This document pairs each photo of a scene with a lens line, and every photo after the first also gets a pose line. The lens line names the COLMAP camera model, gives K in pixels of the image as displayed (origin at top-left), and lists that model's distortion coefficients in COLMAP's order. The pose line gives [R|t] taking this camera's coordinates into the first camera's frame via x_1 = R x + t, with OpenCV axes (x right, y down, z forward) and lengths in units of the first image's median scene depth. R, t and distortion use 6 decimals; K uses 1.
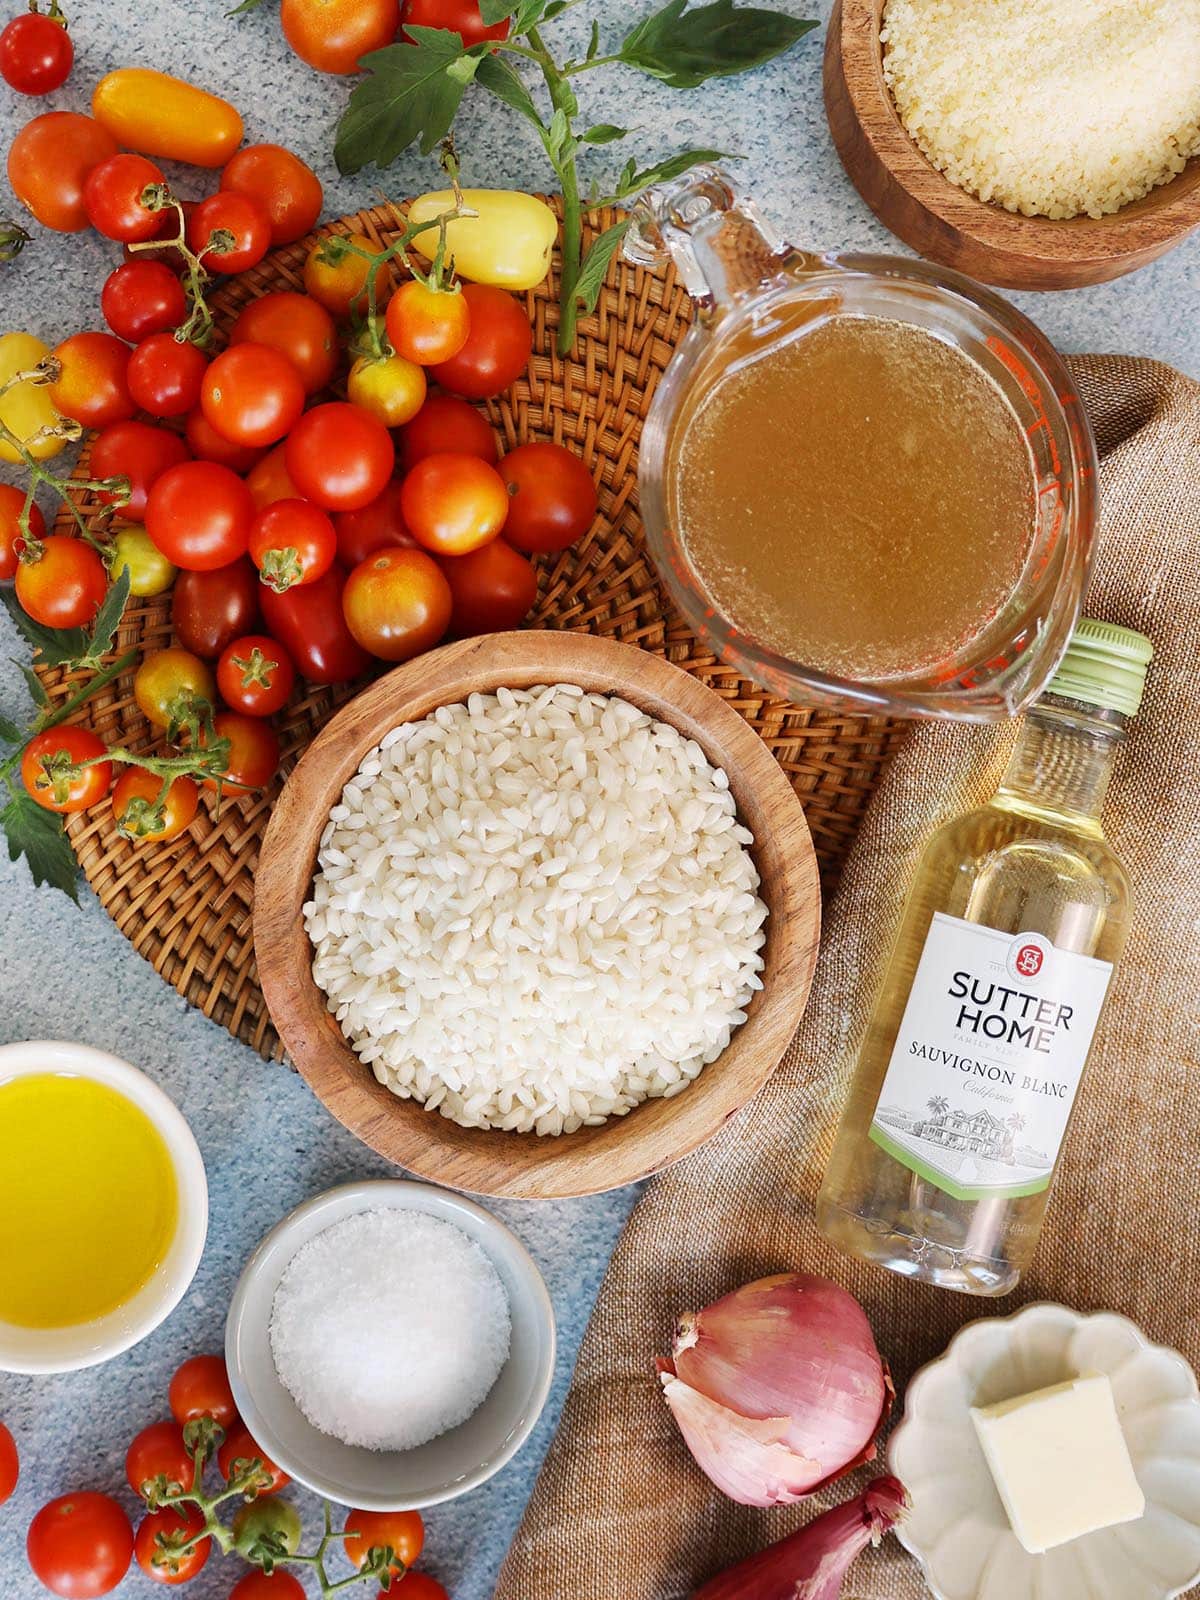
lens RADIAL K [[2666.6, 0, 600.3], [0, 2666.6, 799.9], [0, 0, 1]] dist [-0.005981, 0.000000]
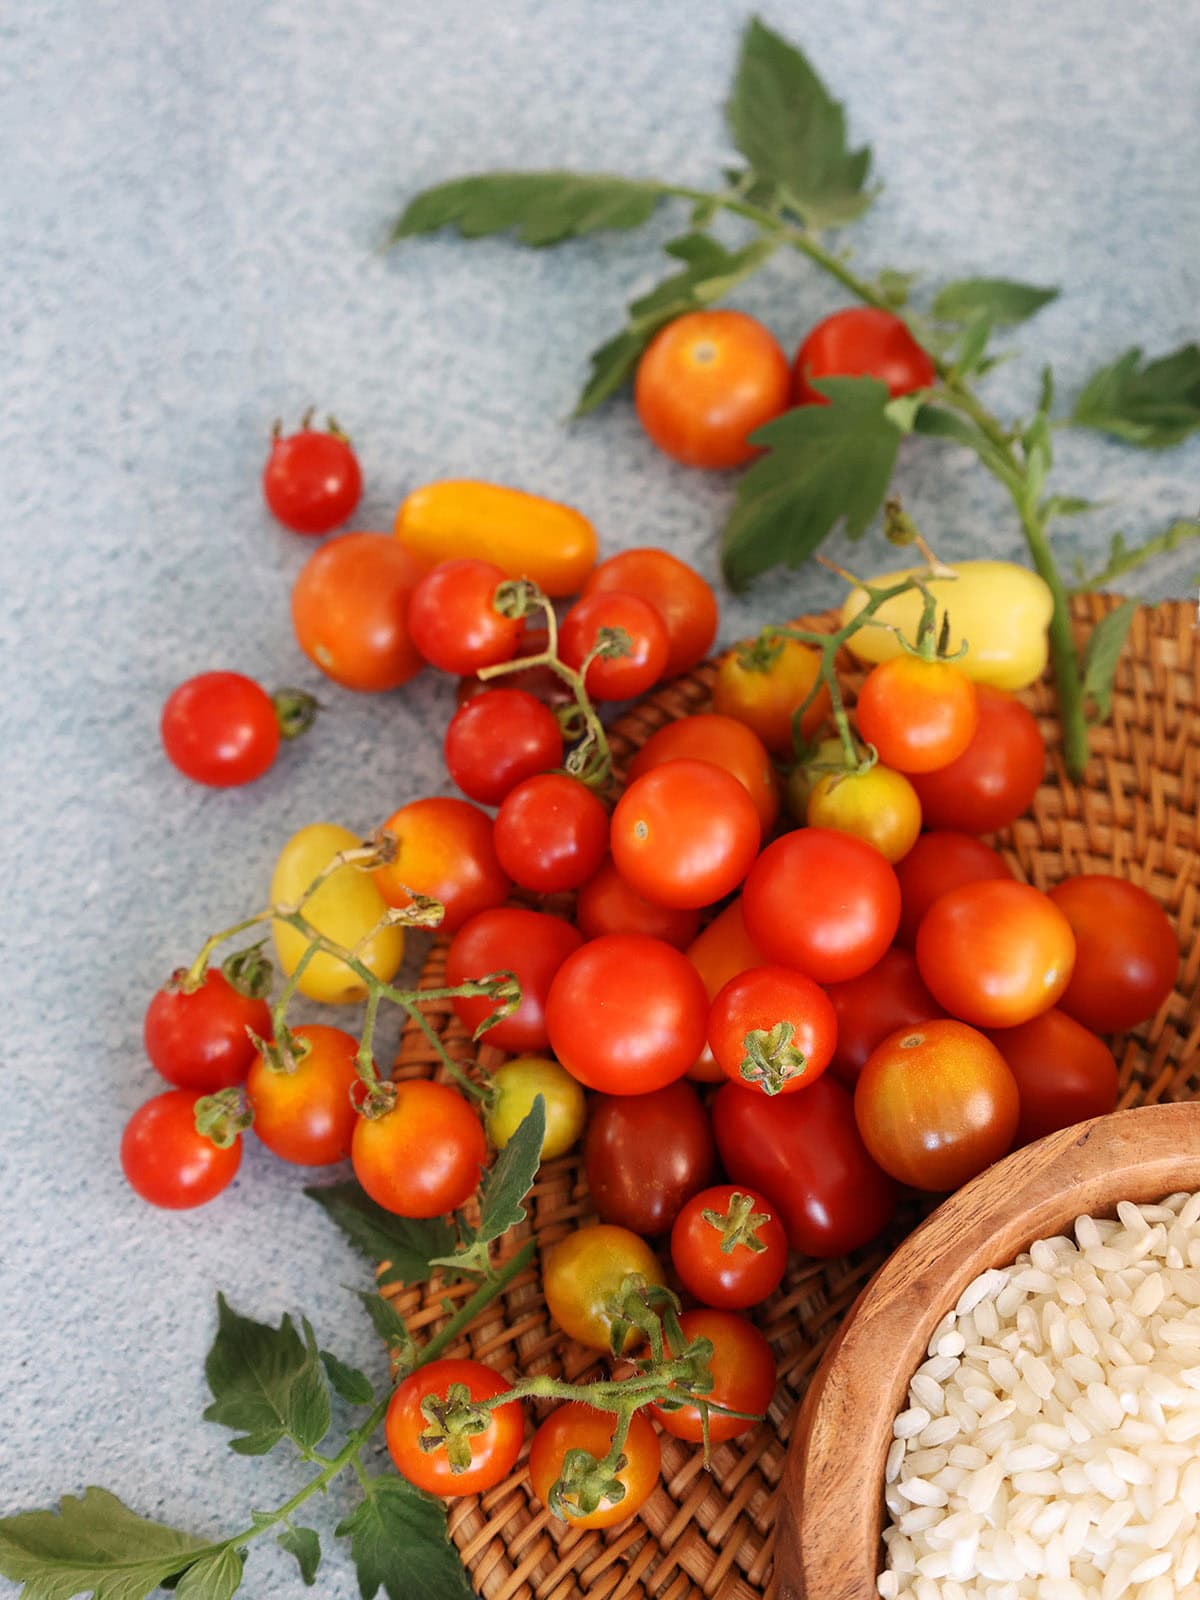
lens RADIAL K [[2666.6, 0, 599.6], [0, 2666.6, 799.8], [0, 0, 1]] dist [-0.005981, 0.000000]
pose [[0.993329, -0.107364, 0.042089, -0.178354], [0.115304, 0.918918, -0.377220, 0.097327], [0.001824, 0.379556, 0.925167, 0.350928]]
